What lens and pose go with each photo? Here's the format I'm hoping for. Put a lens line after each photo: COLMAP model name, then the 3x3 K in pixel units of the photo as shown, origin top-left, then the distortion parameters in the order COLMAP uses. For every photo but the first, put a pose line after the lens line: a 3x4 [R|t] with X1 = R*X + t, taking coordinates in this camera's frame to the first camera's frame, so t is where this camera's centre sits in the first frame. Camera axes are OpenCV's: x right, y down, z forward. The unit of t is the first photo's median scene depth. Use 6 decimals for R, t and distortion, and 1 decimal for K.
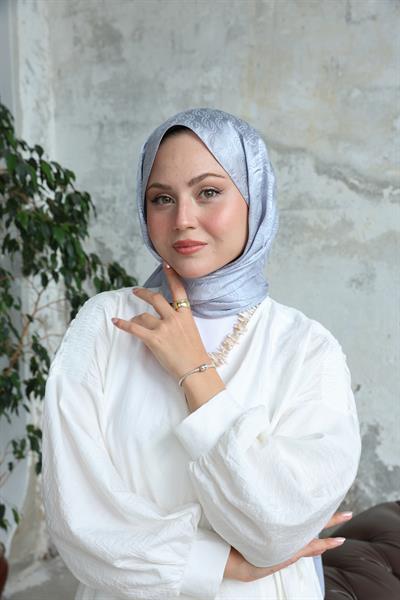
lens RADIAL K [[809.5, 0, 204.7], [0, 809.5, 301.2], [0, 0, 1]] dist [0.087517, 0.049942]
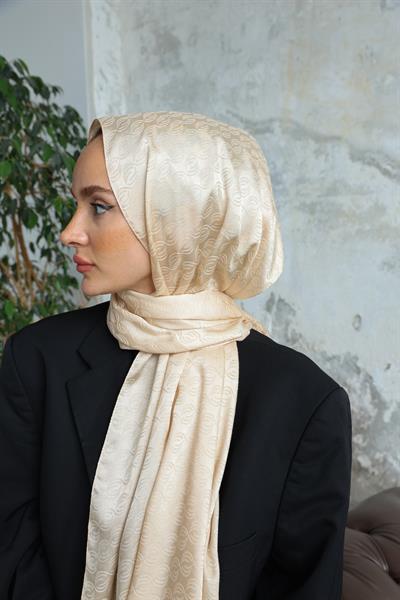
lens RADIAL K [[640.8, 0, 199.5], [0, 640.8, 307.2], [0, 0, 1]] dist [0.014652, 0.059163]
pose [[0.986700, 0.013214, -0.162013, 0.081553], [-0.006313, 0.999054, 0.043037, -0.003560], [0.162428, -0.041442, 0.985850, 0.149540]]
